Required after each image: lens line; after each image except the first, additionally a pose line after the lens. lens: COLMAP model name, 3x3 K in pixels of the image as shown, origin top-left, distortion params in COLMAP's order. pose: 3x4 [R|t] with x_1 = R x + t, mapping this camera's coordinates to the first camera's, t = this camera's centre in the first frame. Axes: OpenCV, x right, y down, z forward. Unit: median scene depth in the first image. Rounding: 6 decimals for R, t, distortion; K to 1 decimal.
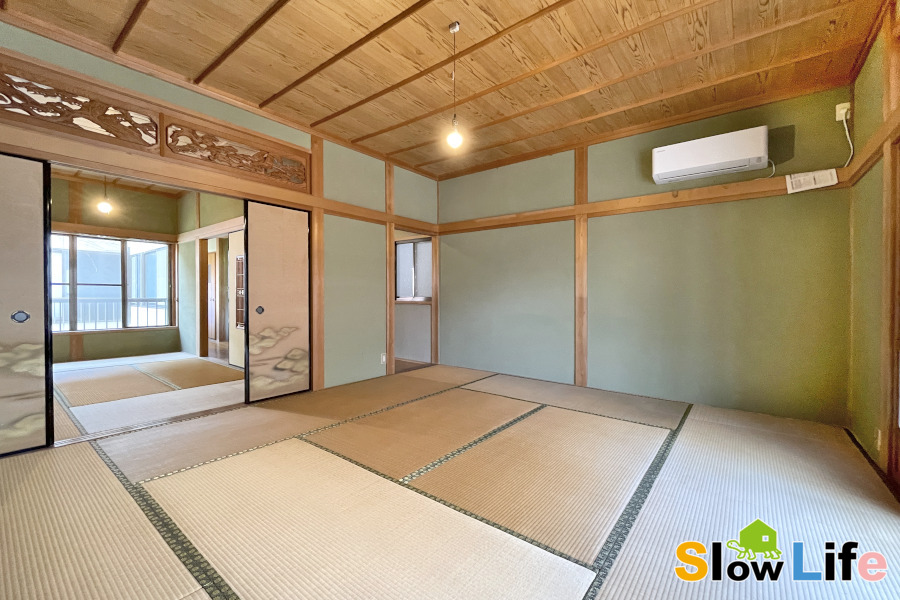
lens RADIAL K [[369.6, 0, 456.2], [0, 369.6, 299.6], [0, 0, 1]] dist [0.001410, 0.000162]
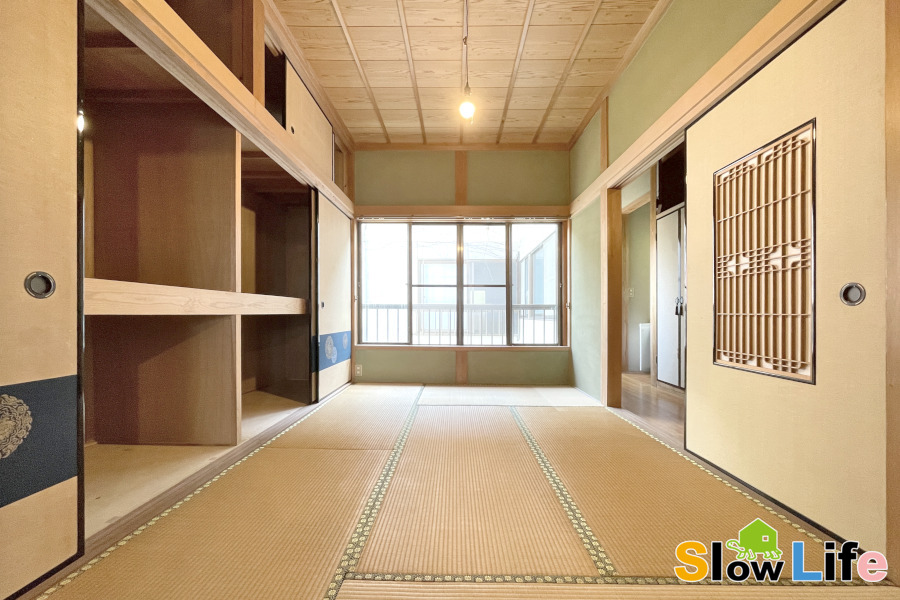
lens RADIAL K [[369.6, 0, 456.5], [0, 369.6, 319.3], [0, 0, 1]] dist [0.001410, 0.000162]
pose [[0.612423, -0.000249, -0.790530, -0.370789], [-0.006568, 0.999964, -0.005404, 0.029755], [0.790503, 0.008502, 0.612399, 0.456882]]
